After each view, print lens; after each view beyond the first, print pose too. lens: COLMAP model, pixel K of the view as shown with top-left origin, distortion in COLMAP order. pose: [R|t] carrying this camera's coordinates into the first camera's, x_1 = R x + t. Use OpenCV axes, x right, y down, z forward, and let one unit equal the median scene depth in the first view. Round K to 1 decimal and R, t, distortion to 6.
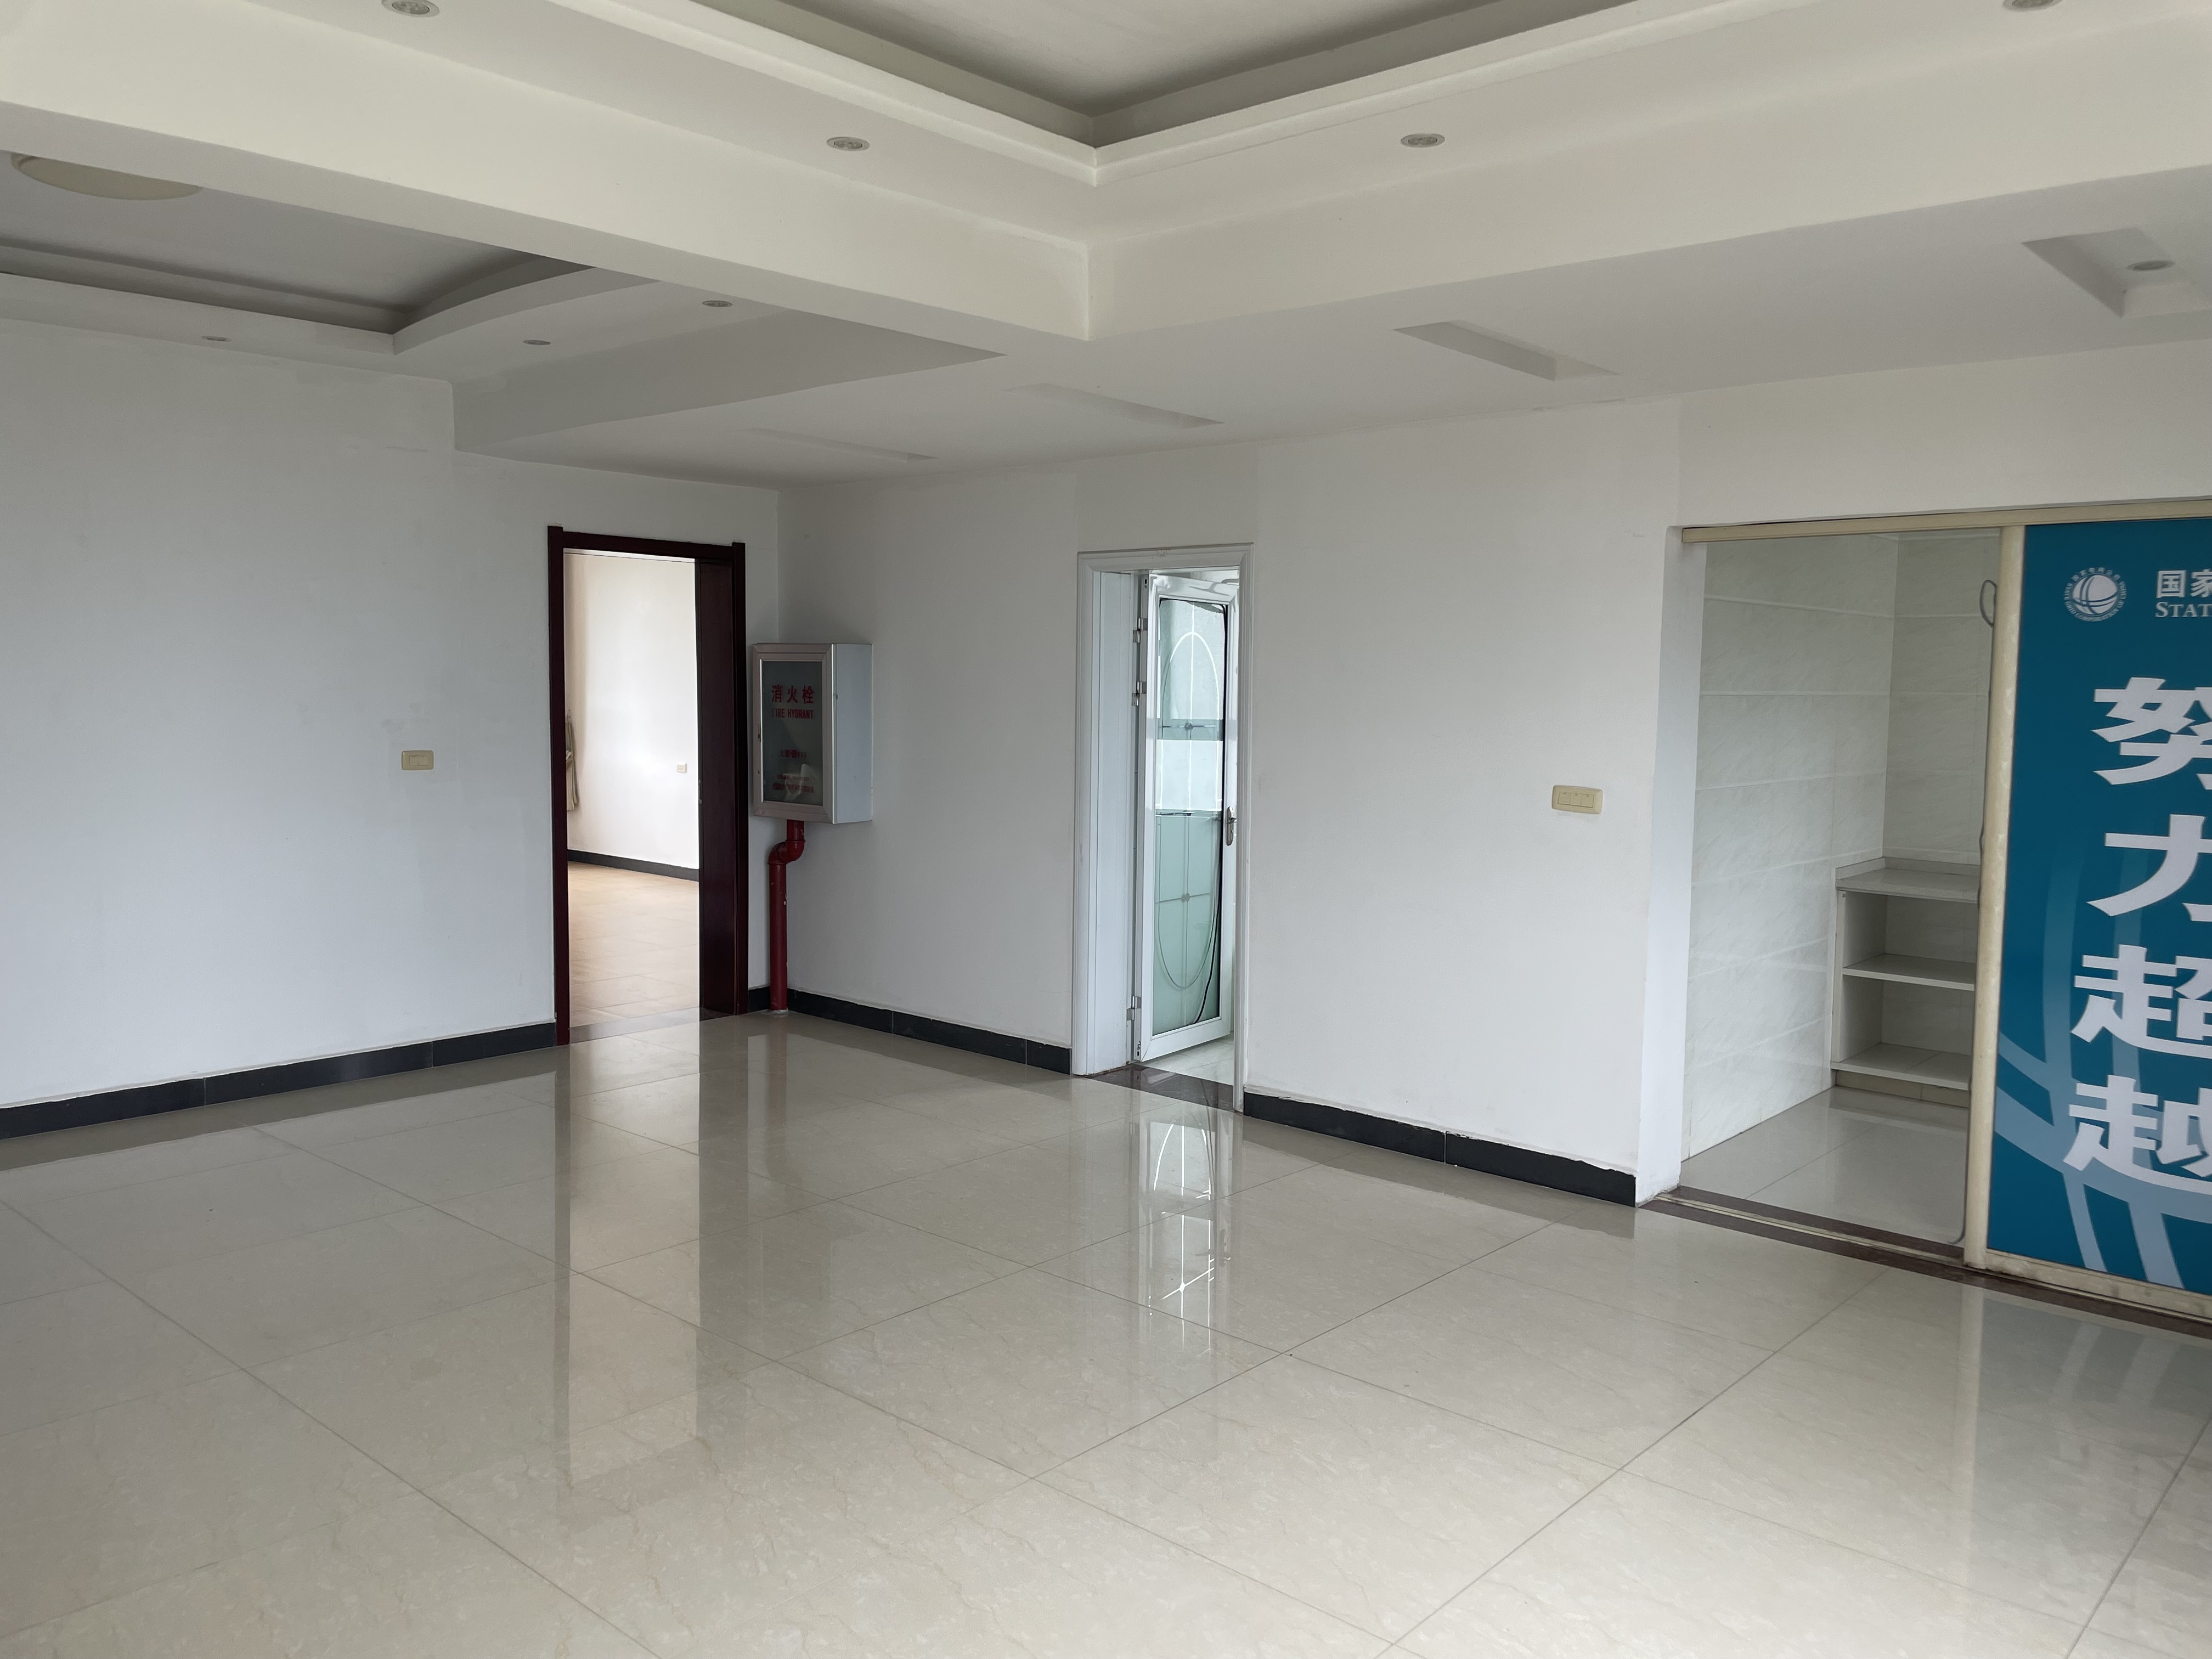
lens RADIAL K [[1686.9, 0, 1104.8], [0, 1686.9, 804.3], [0, 0, 1]] dist [0.180191, -0.255036]
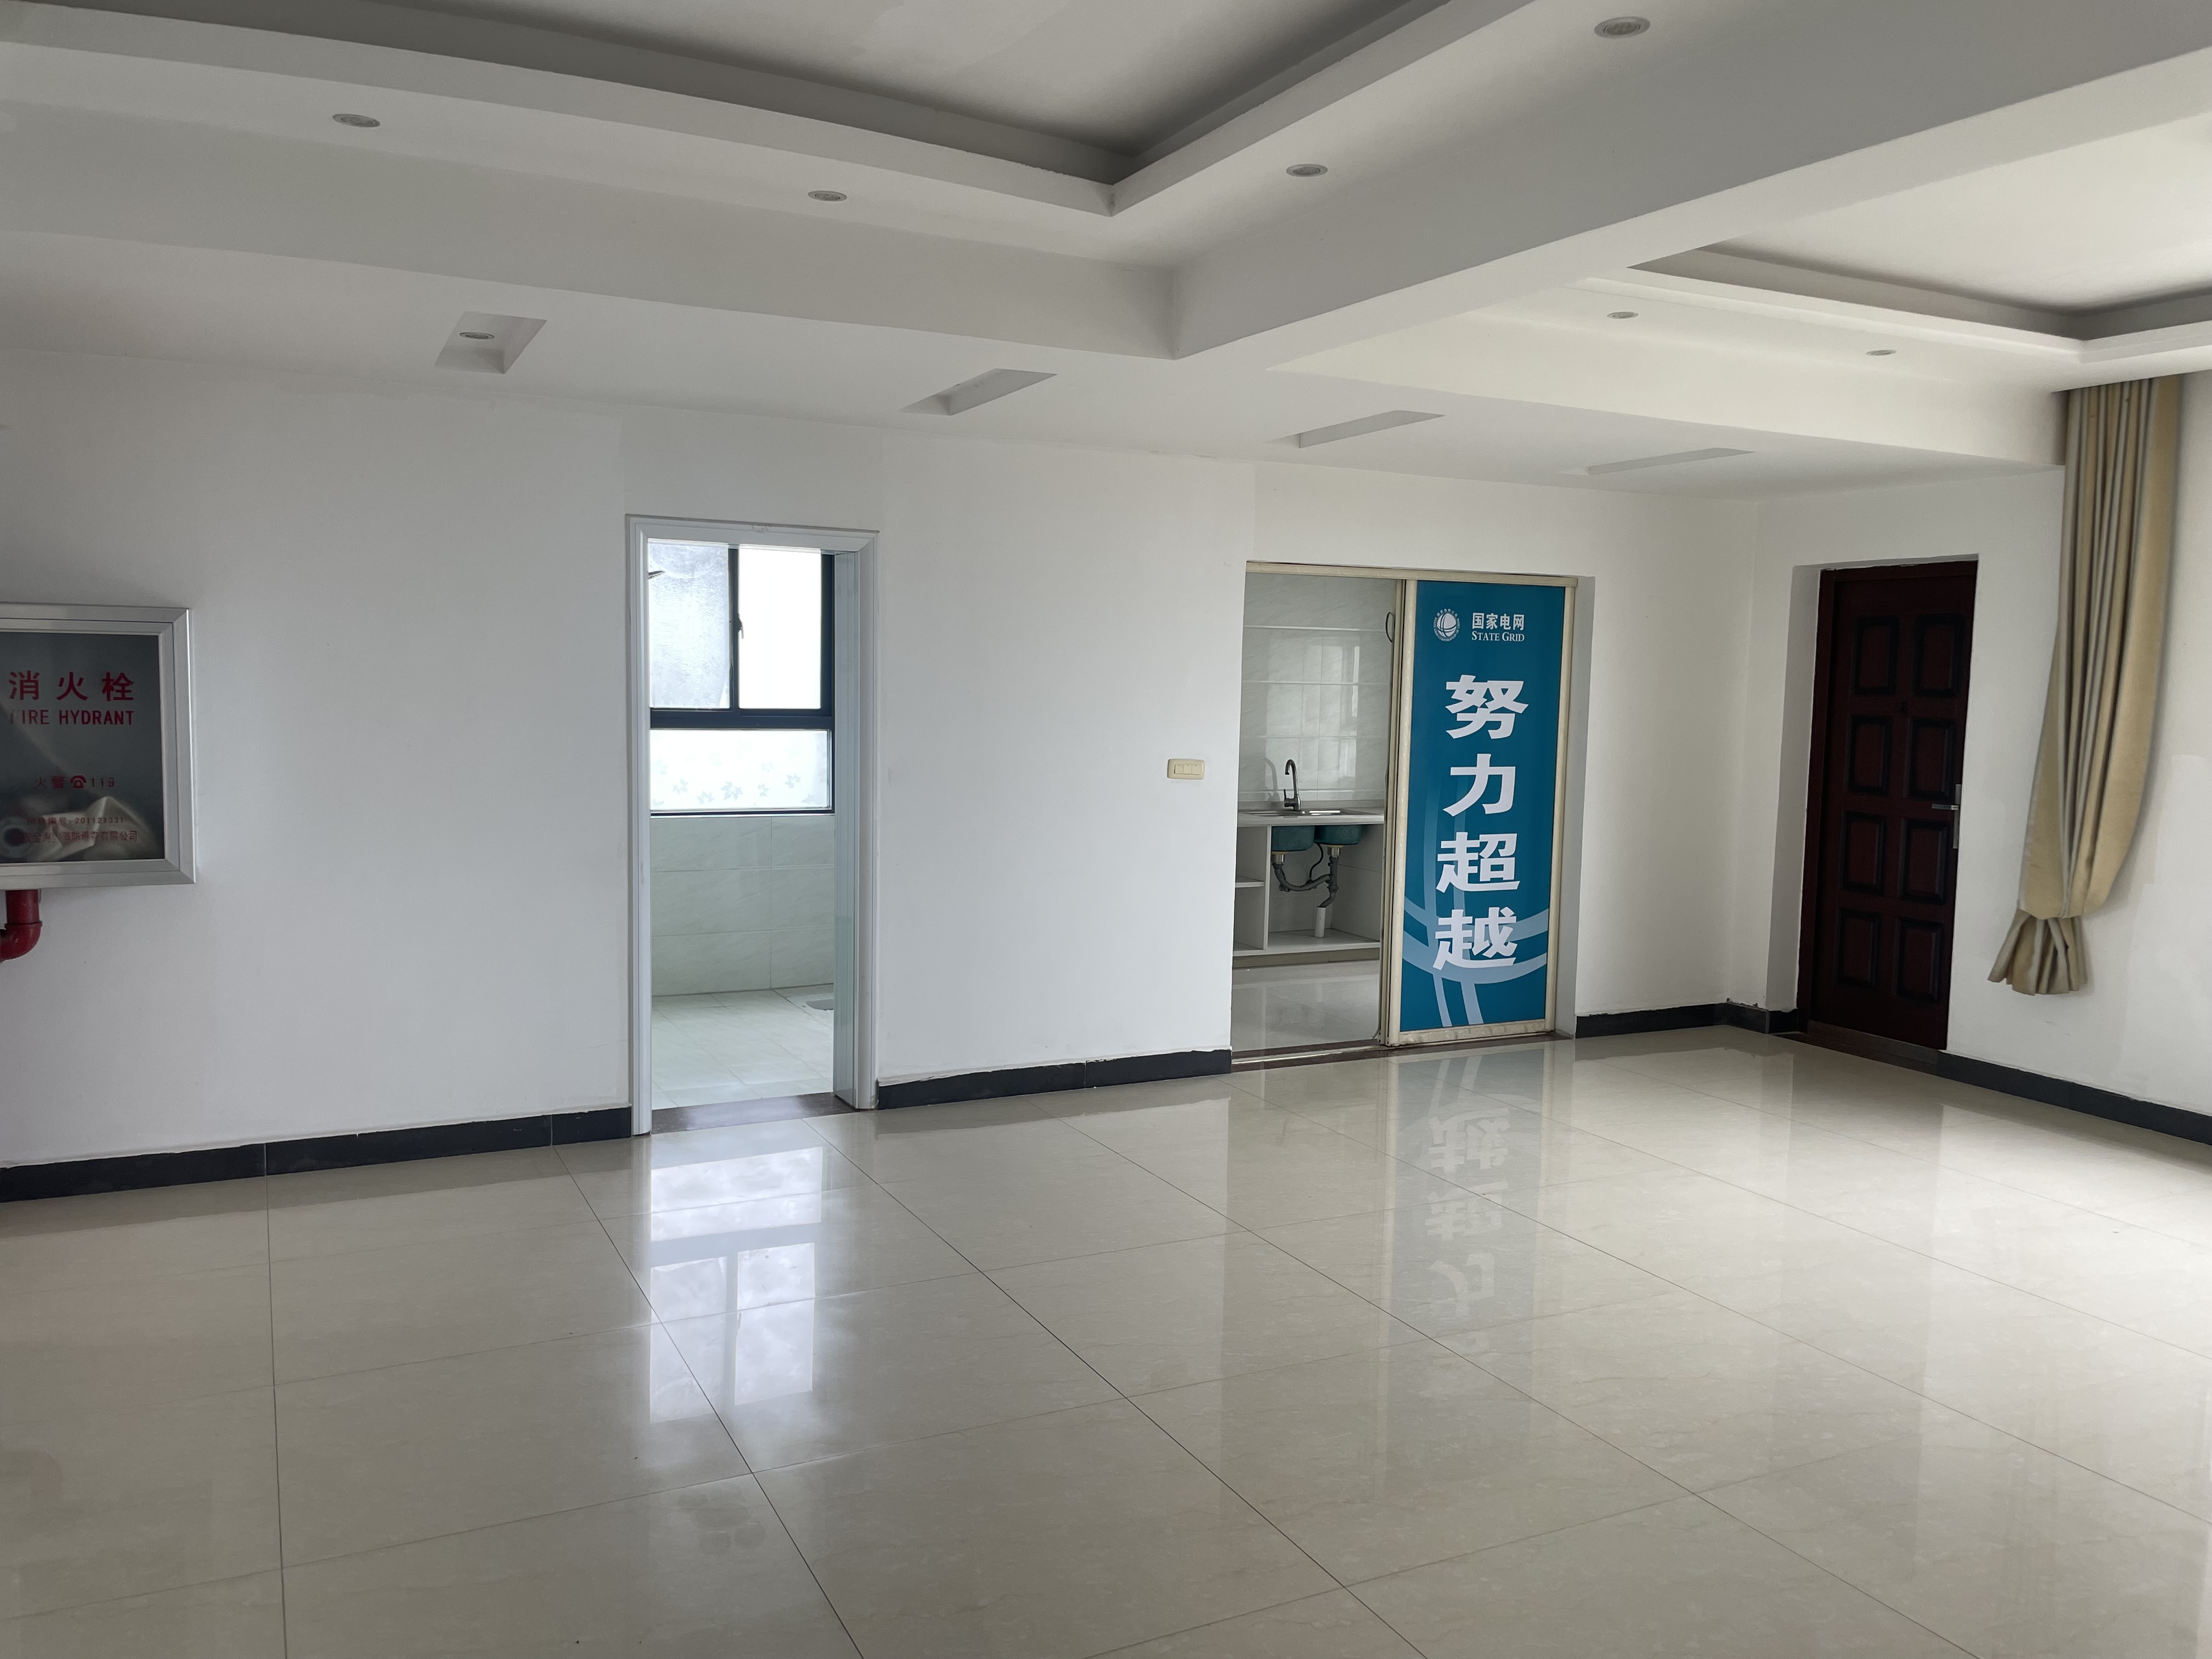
lens RADIAL K [[1681.9, 0, 1106.0], [0, 1681.9, 829.5], [0, 0, 1]] dist [0.058319, 0.000784]
pose [[0.365128, -0.091364, 0.926463, -1.064512], [0.055103, 0.995549, 0.076461, -0.066835], [-0.929325, 0.023133, 0.368537, 0.708992]]
